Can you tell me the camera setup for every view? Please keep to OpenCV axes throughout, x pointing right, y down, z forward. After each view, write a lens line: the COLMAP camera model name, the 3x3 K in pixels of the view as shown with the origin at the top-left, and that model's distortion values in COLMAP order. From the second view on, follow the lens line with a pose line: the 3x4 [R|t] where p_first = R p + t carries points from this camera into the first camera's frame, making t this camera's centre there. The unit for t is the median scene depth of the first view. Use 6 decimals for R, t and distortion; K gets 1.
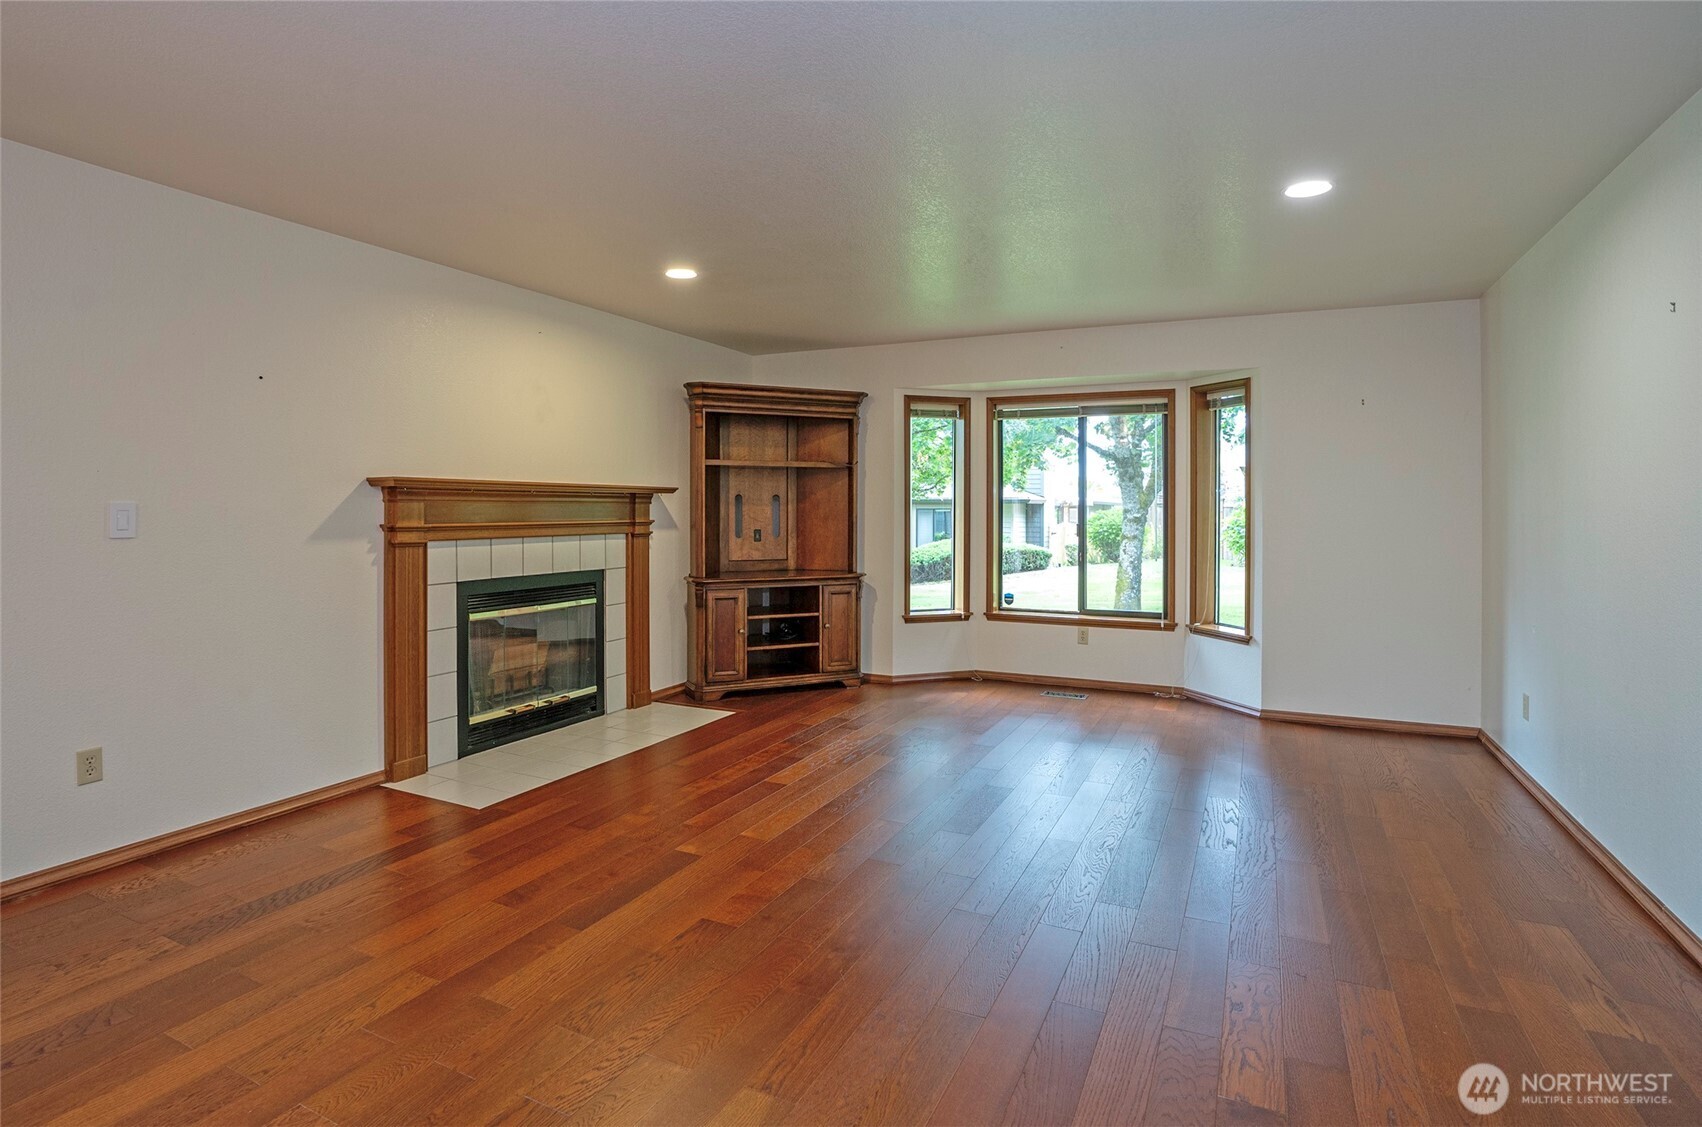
lens RADIAL K [[900.9, 0, 821.6], [0, 900.9, 506.9], [0, 0, 1]] dist [-0.041059, 0.012224]
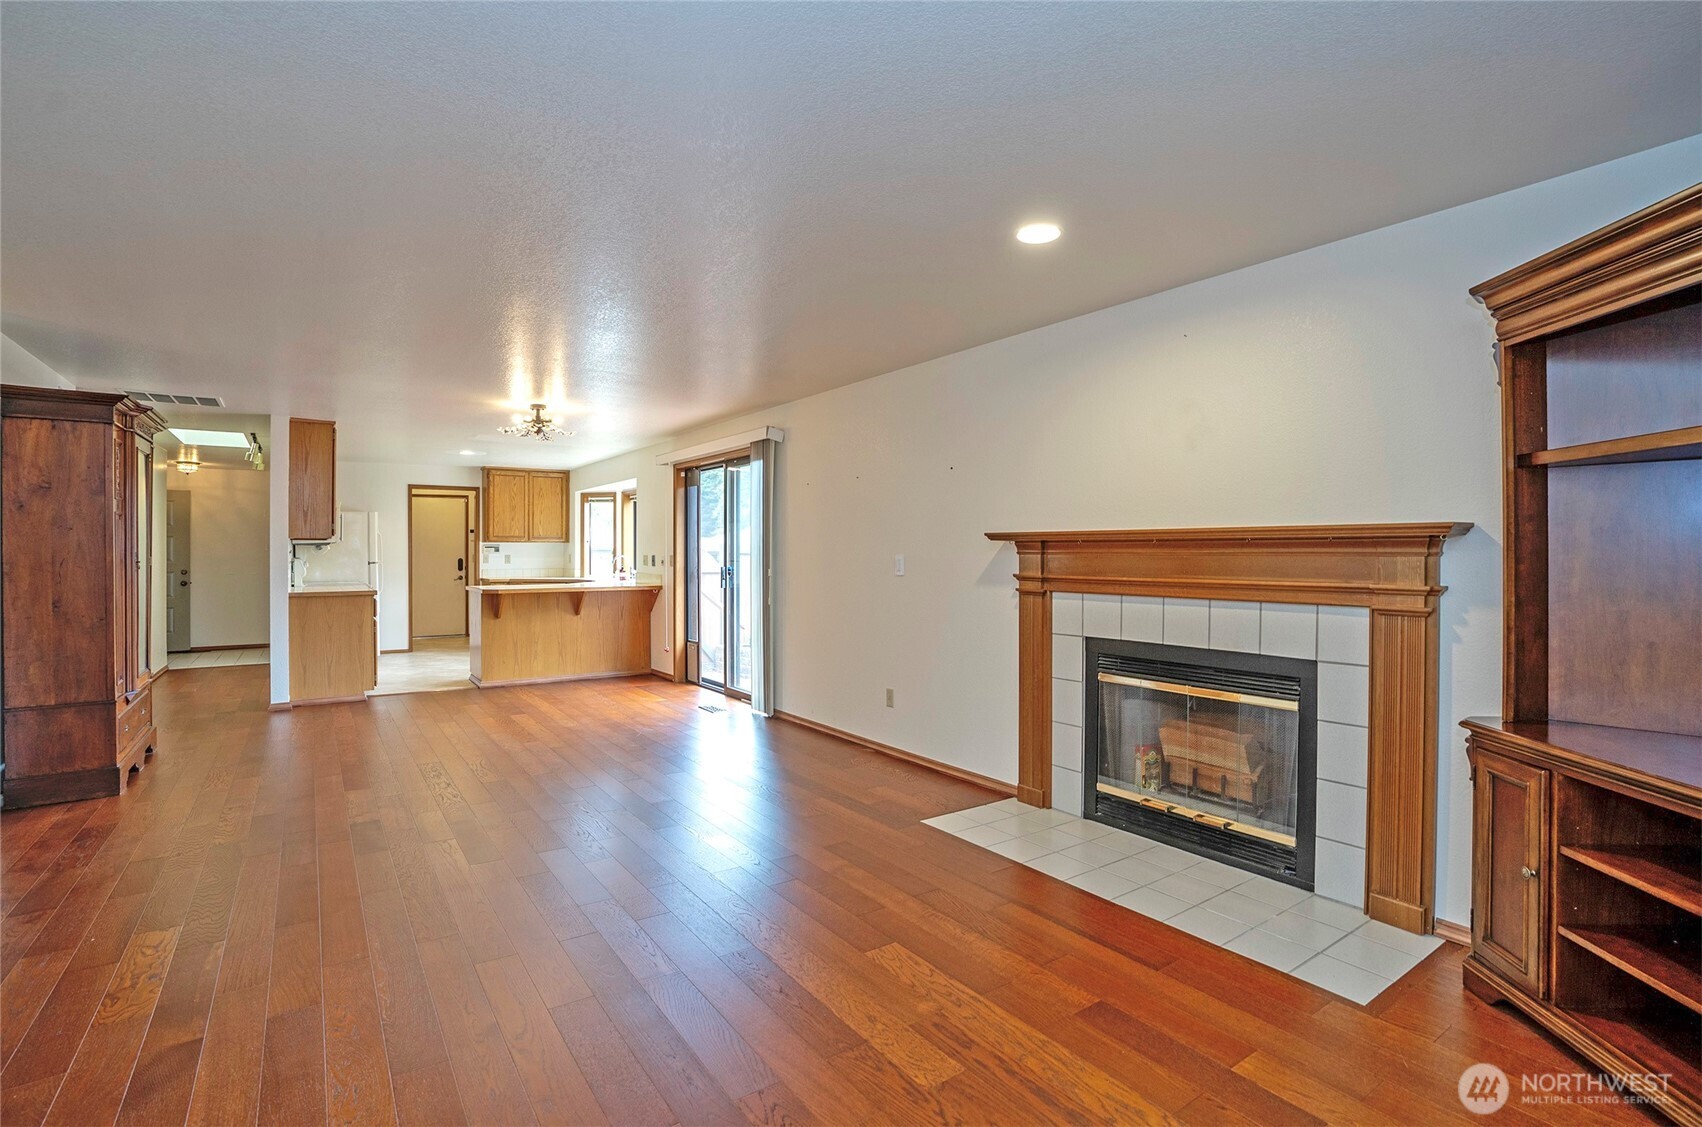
lens RADIAL K [[818.2, 0, 860.2], [0, 818.2, 557.7], [0, 0, 1]] dist [-0.065880, 0.026399]
pose [[-0.482818, 0.005171, -0.875706, 0.366189], [0.002185, 0.999987, 0.004700, -0.004468], [0.875718, 0.000356, -0.482822, 0.922372]]
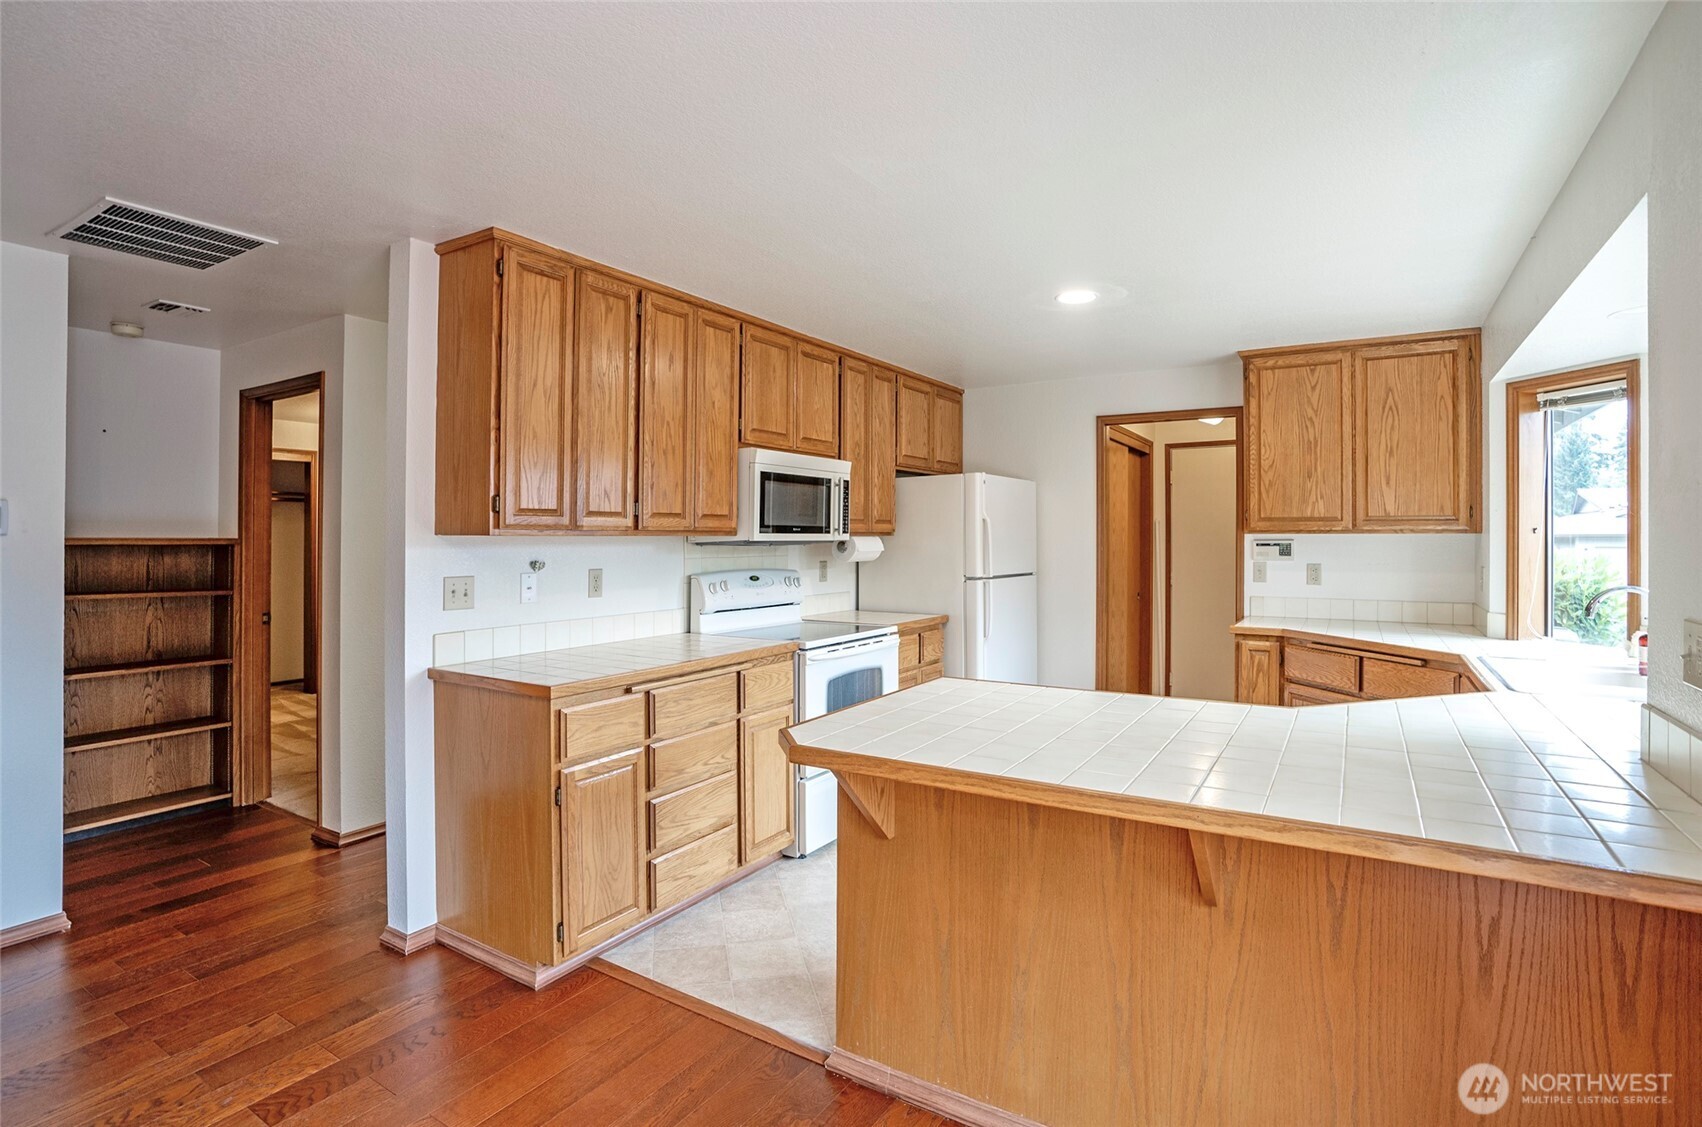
lens RADIAL K [[818.2, 0, 875.2], [0, 818.2, 538.5], [0, 0, 1]] dist [-0.065880, 0.026399]
pose [[-0.995485, -0.002074, 0.094900, -0.537886], [-0.001973, 0.999997, 0.001152, -0.027841], [-0.094902, 0.000960, -0.995486, 0.101825]]
